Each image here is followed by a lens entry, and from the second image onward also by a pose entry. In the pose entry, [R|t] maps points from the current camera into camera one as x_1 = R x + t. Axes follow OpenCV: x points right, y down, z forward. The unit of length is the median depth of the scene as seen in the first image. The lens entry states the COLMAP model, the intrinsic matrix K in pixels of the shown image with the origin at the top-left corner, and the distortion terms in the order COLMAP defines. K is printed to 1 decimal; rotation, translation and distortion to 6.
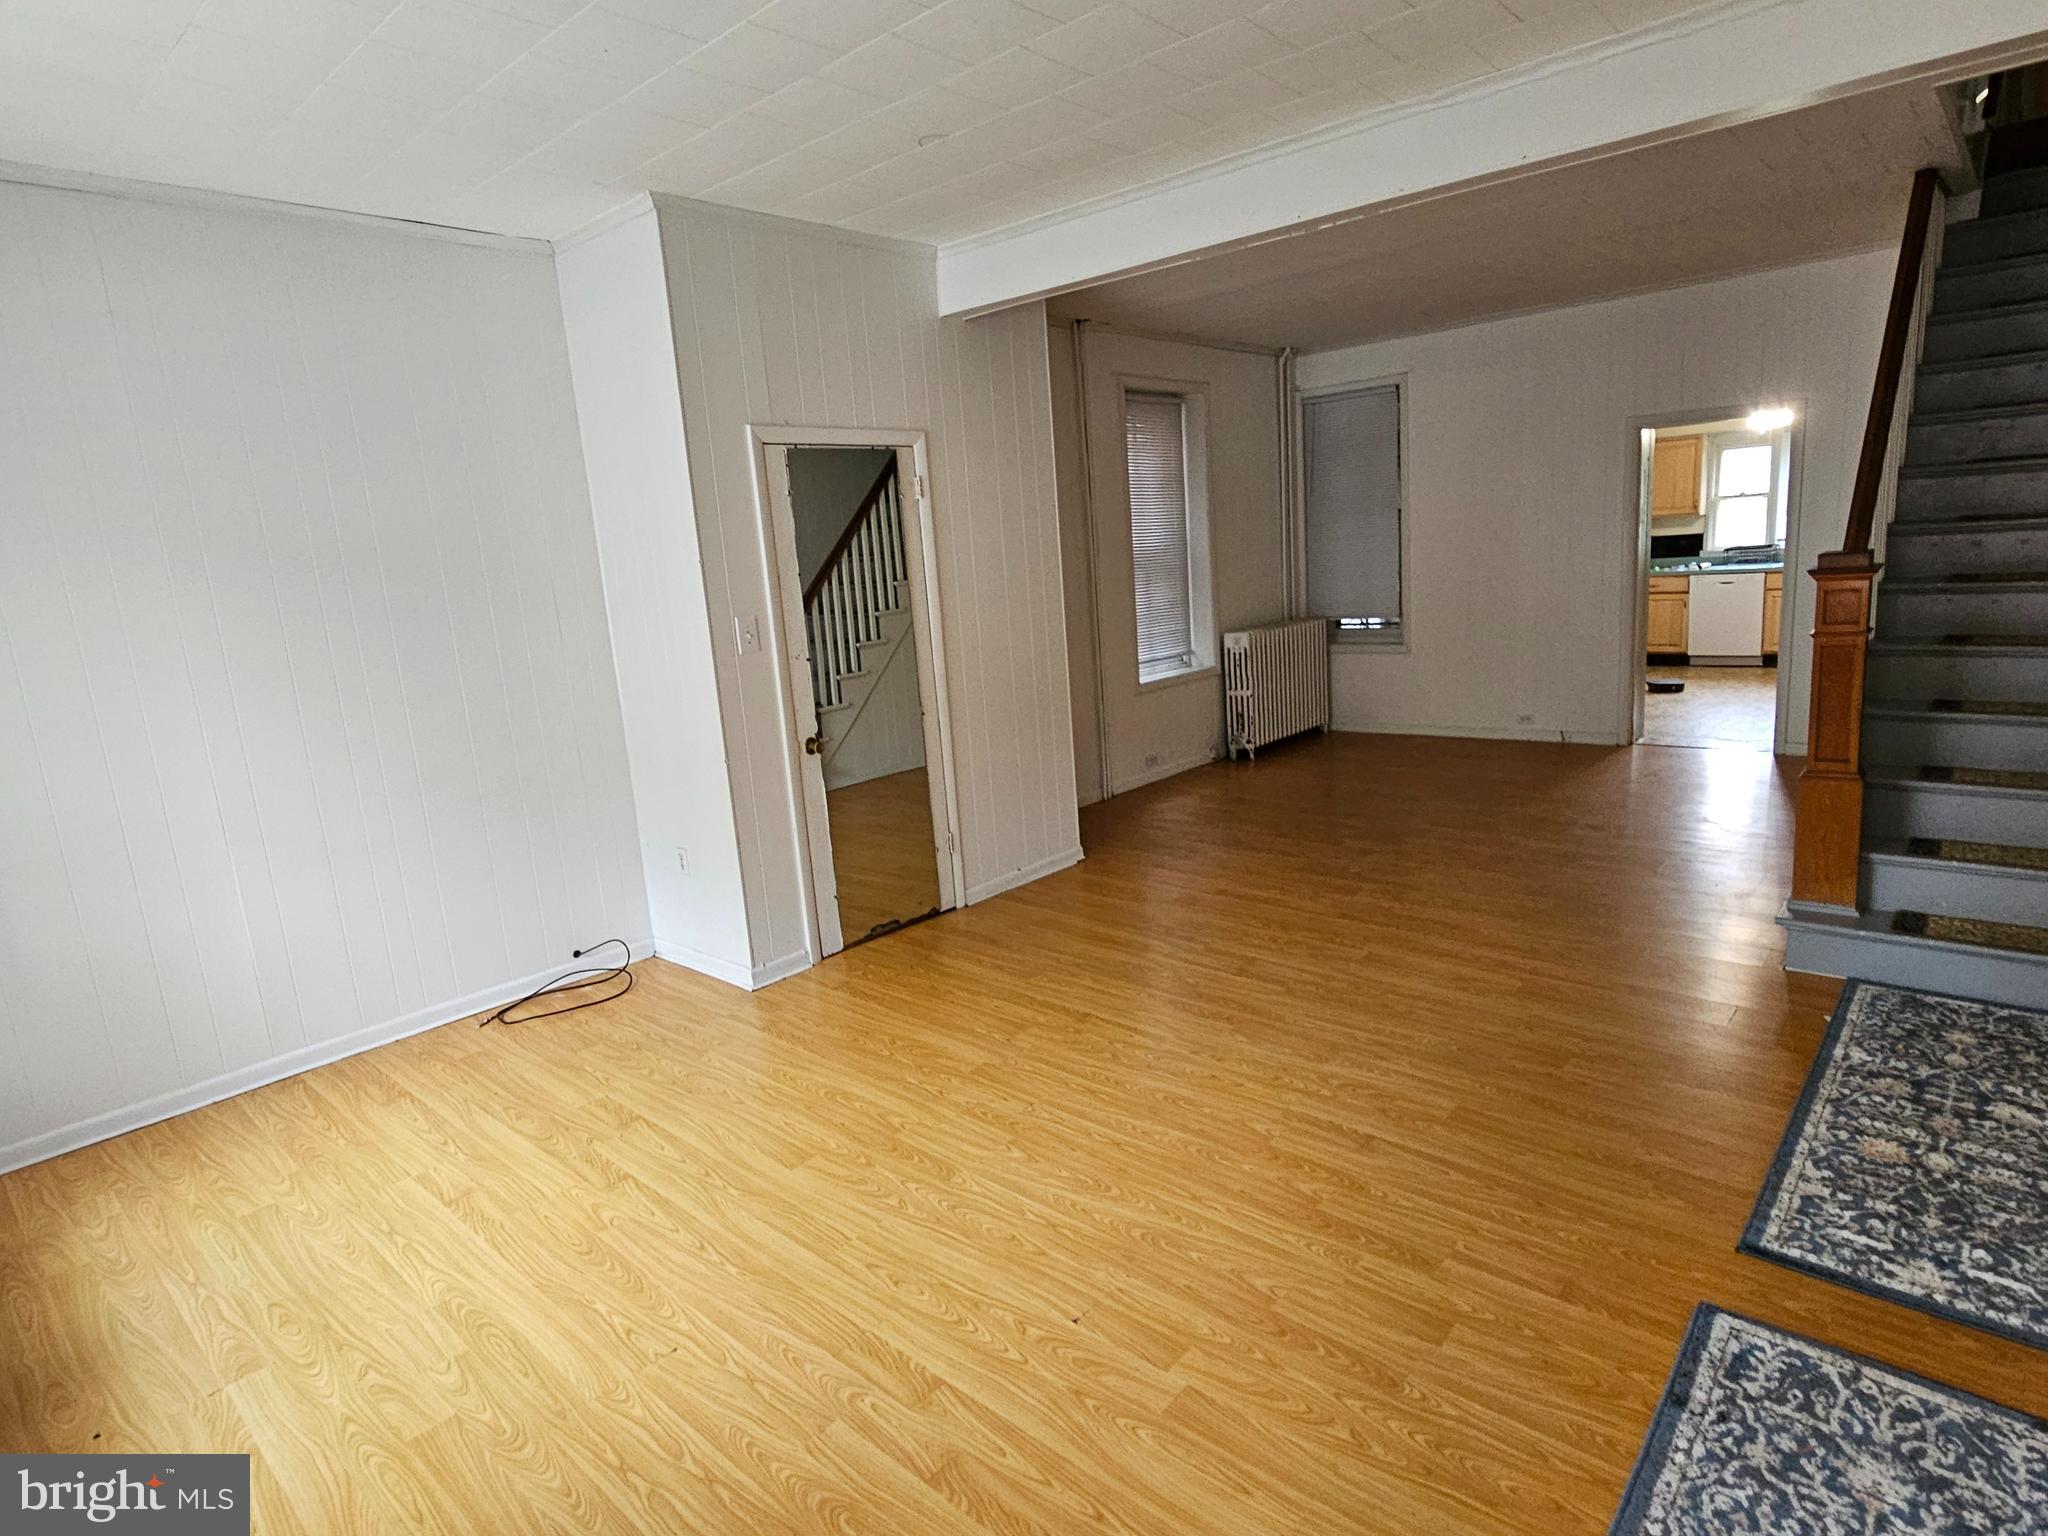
lens RADIAL K [[1110.9, 0, 1023.3], [0, 1110.9, 765.3], [0, 0, 1]] dist [0.002458, 0.000277]
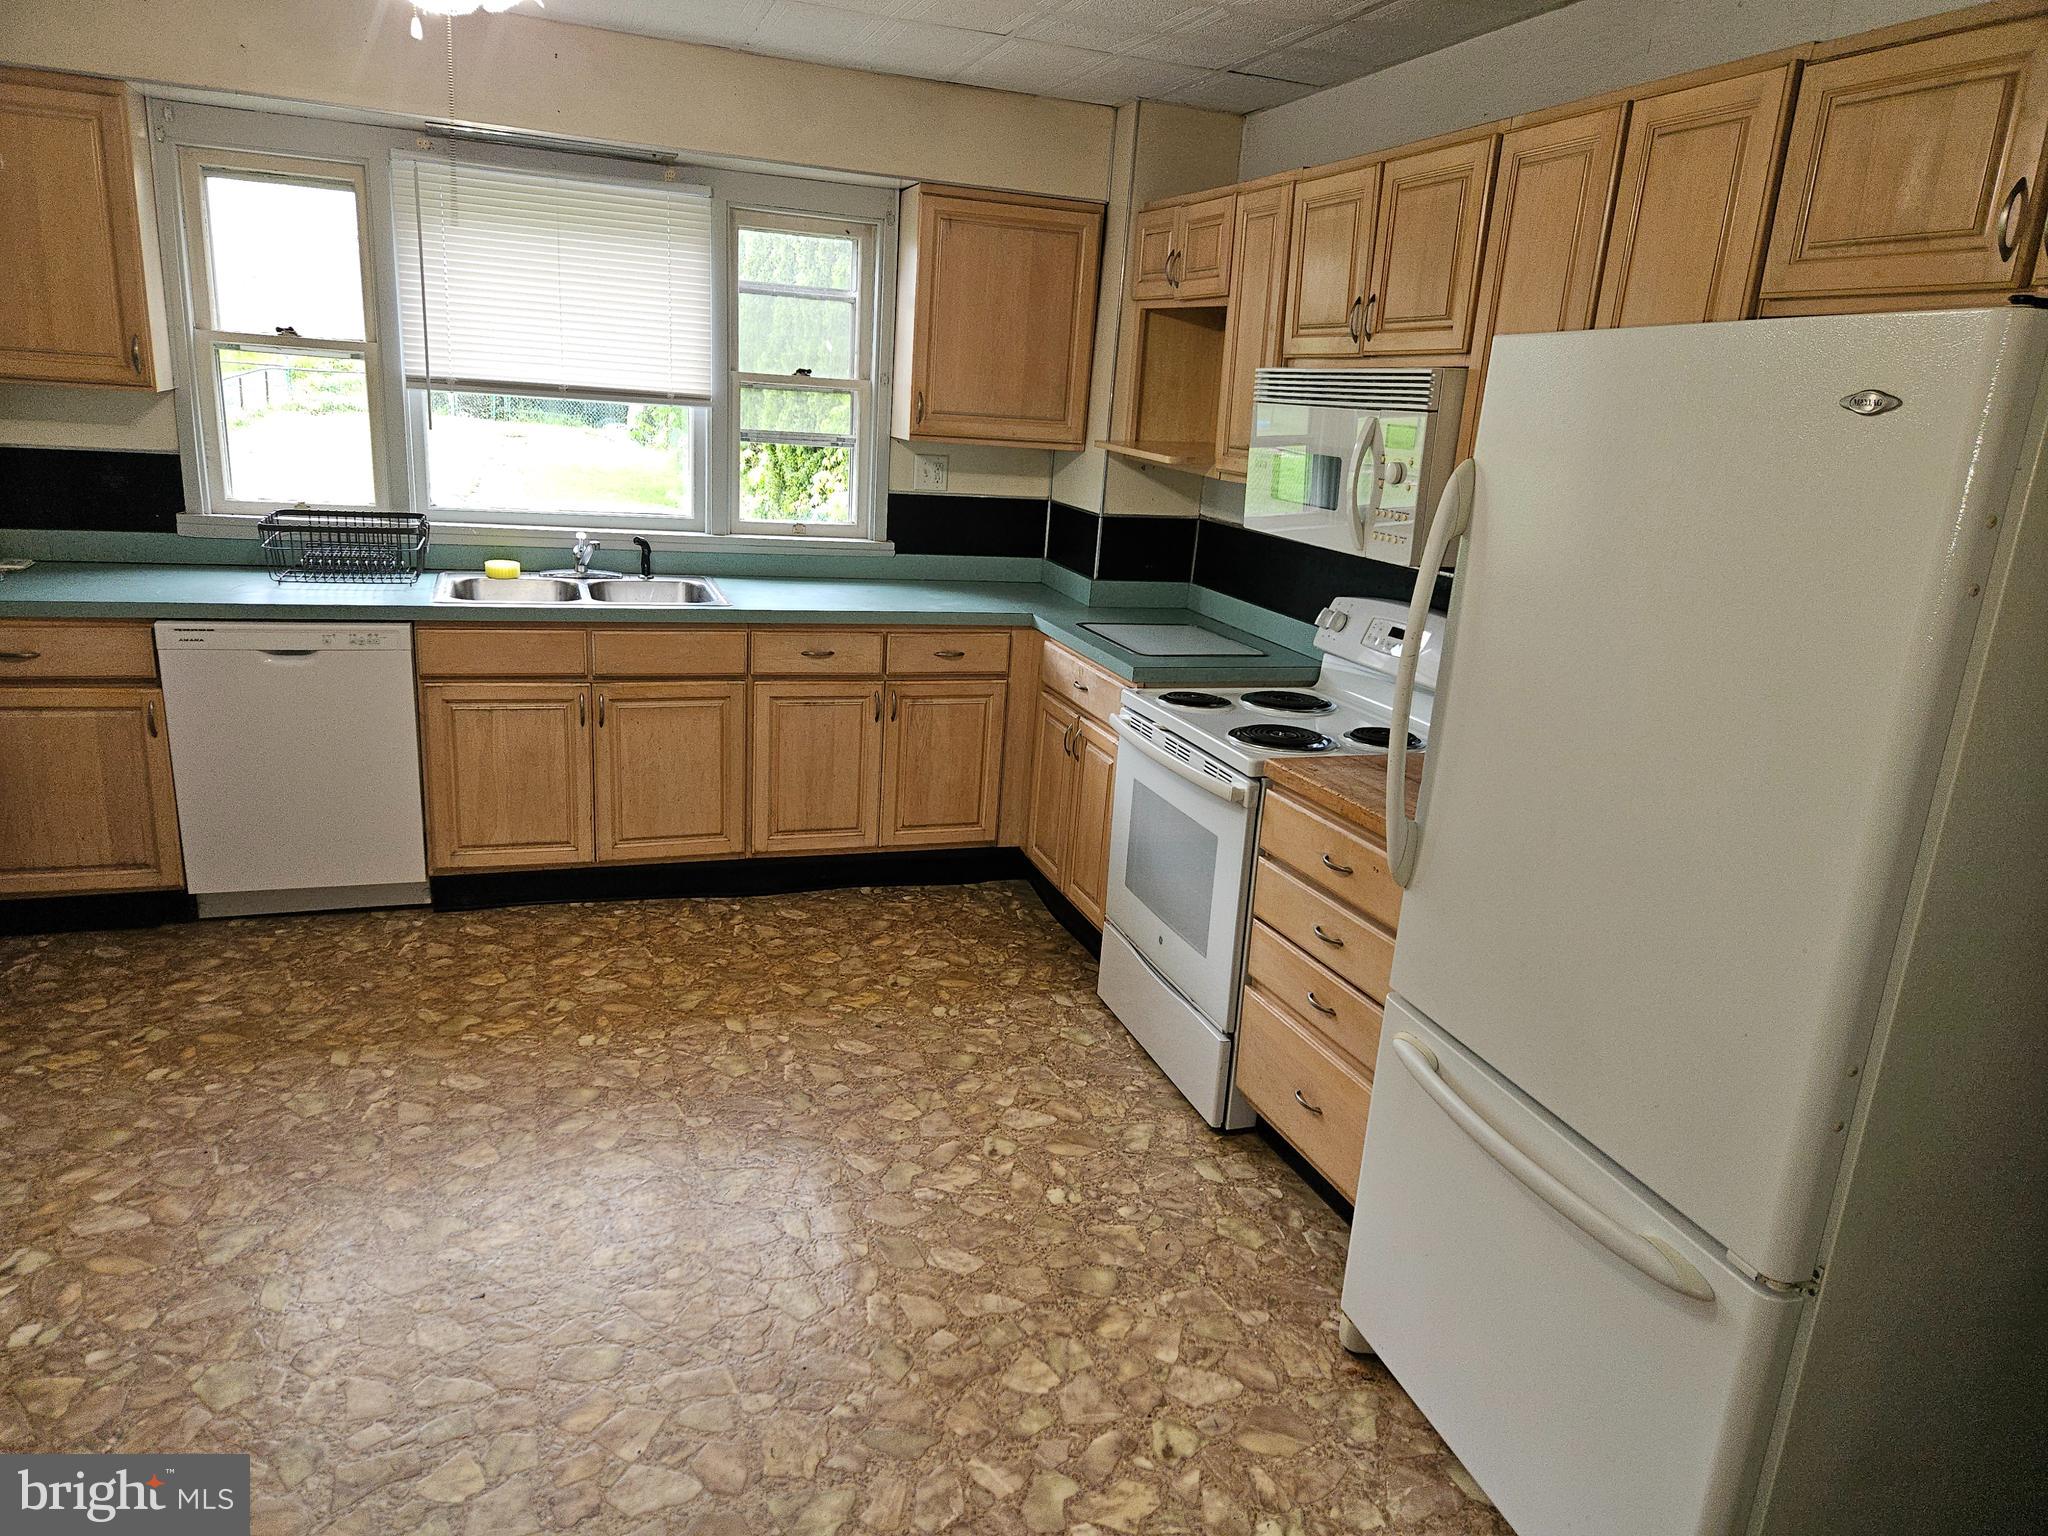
lens RADIAL K [[1396.2, 0, 1022.9], [0, 1396.2, 774.4], [0, 0, 1]] dist [0.020122, -0.030679]
pose [[0.466043, -0.143269, 0.873085, 0.381981], [0.072961, 0.989665, 0.123453, -0.154416], [-0.881749, 0.006167, 0.471679, 0.631349]]
